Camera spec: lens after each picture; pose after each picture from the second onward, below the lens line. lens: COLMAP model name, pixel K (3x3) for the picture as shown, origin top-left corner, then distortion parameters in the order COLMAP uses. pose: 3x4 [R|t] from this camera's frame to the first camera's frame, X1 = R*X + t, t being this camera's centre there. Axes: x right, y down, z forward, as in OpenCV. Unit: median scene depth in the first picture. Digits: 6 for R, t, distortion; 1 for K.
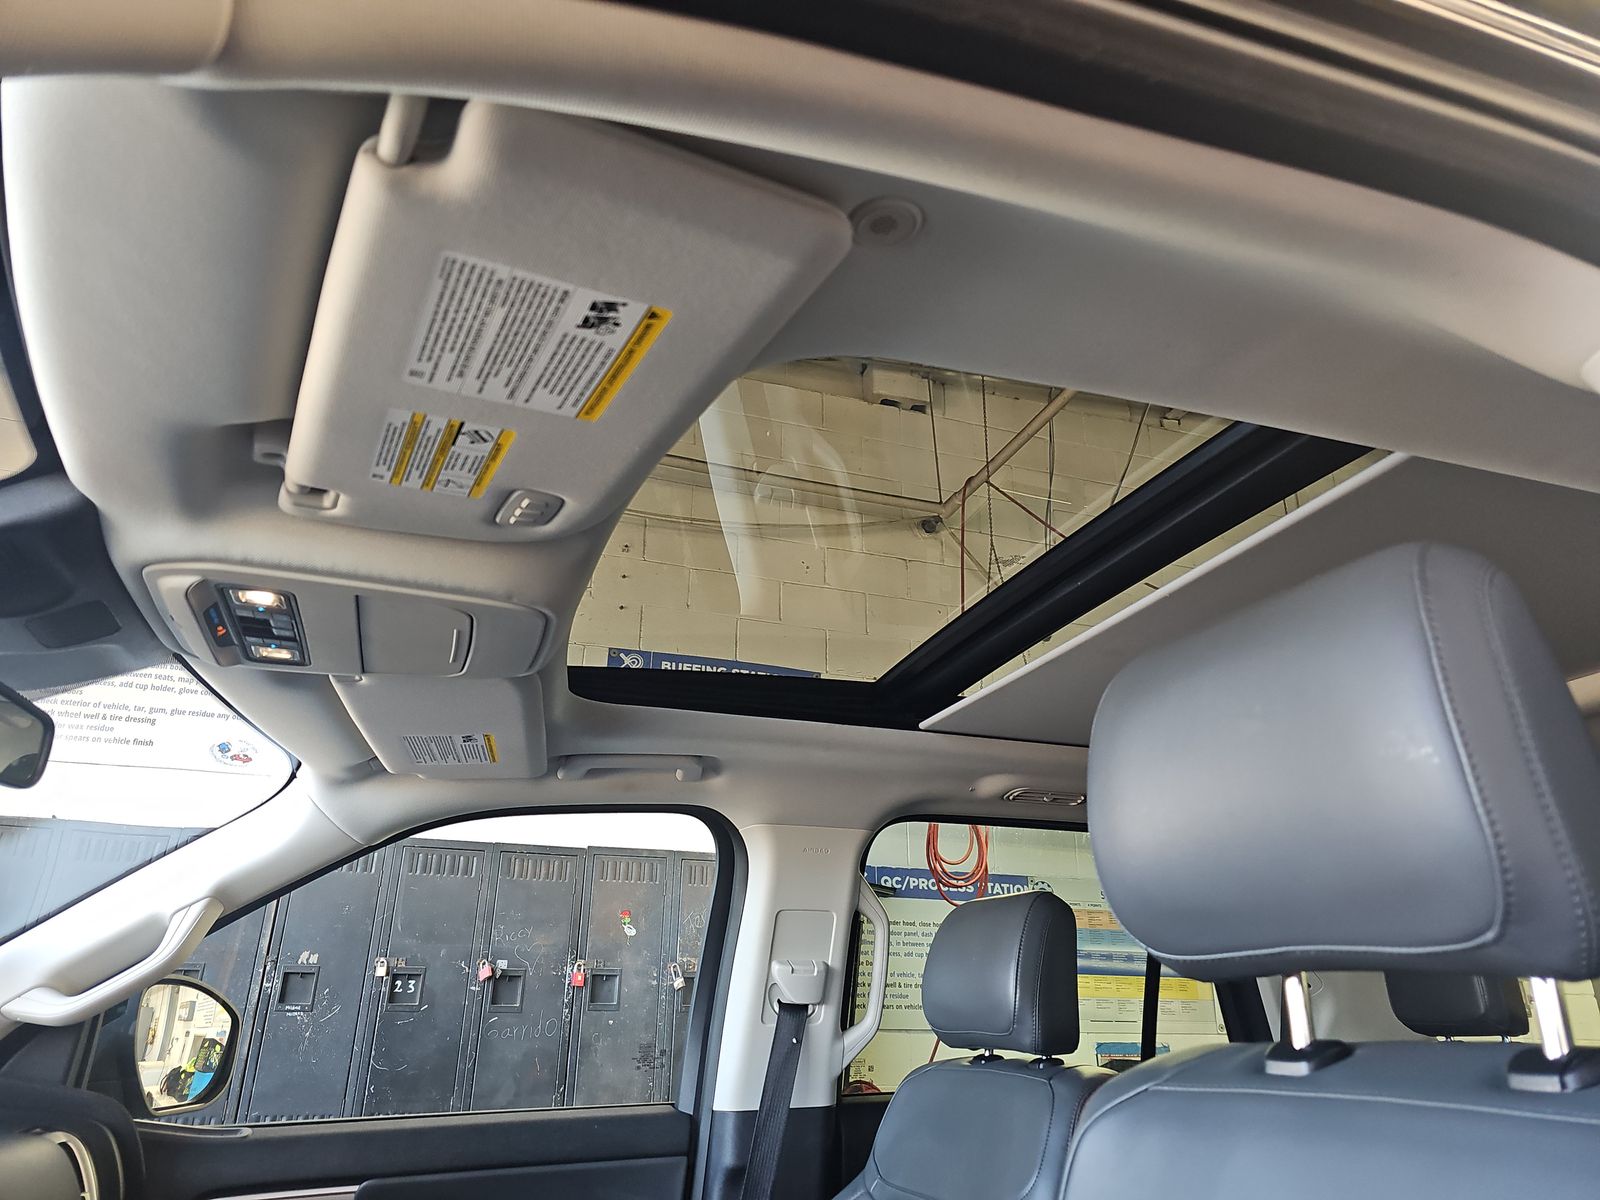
lens RADIAL K [[1052.8, 0, 804.1], [0, 1052.8, 636.1], [0, 0, 1]] dist [0.041022, -0.000621]
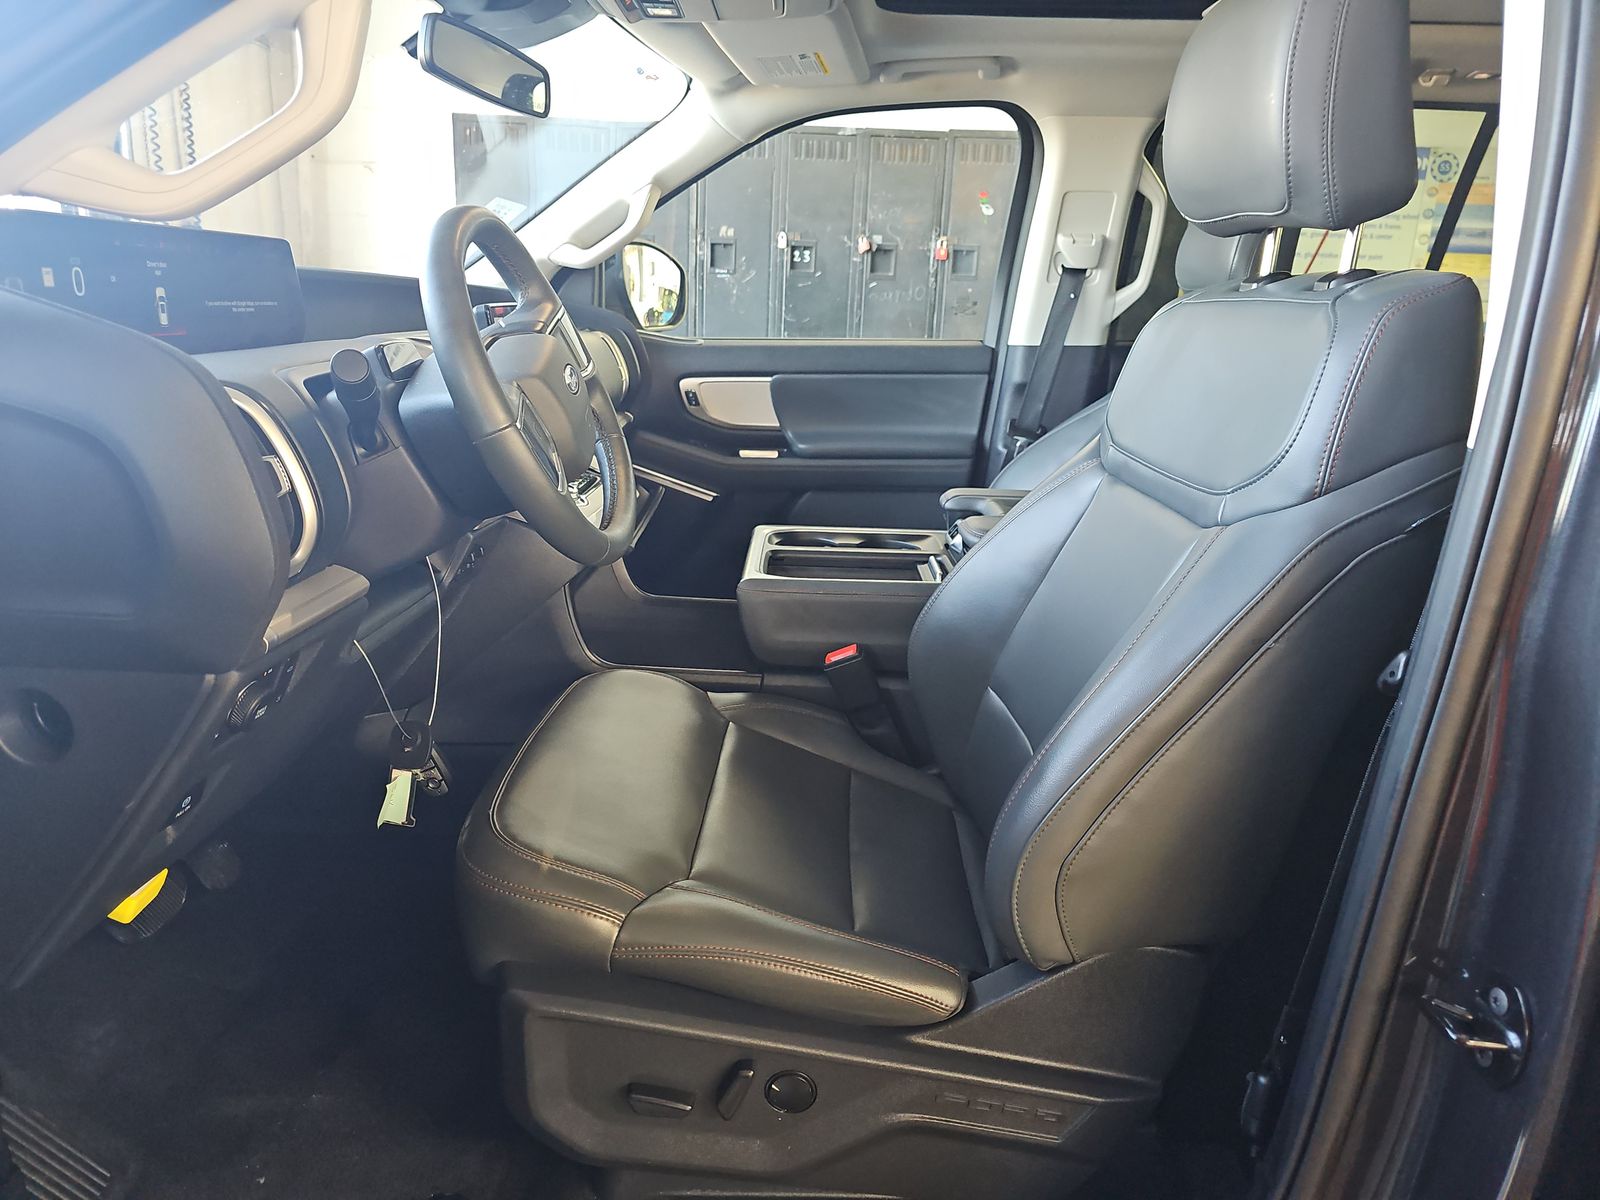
lens RADIAL K [[1042.9, 0, 800.0], [0, 1042.9, 600.0], [0, 0, 1]] dist [-0.016785, 0.002712]
pose [[0.936646, 0.119752, -0.329173, 0.137293], [0.096905, 0.814479, 0.572043, -0.069029], [0.336607, -0.567700, 0.751274, -0.259710]]
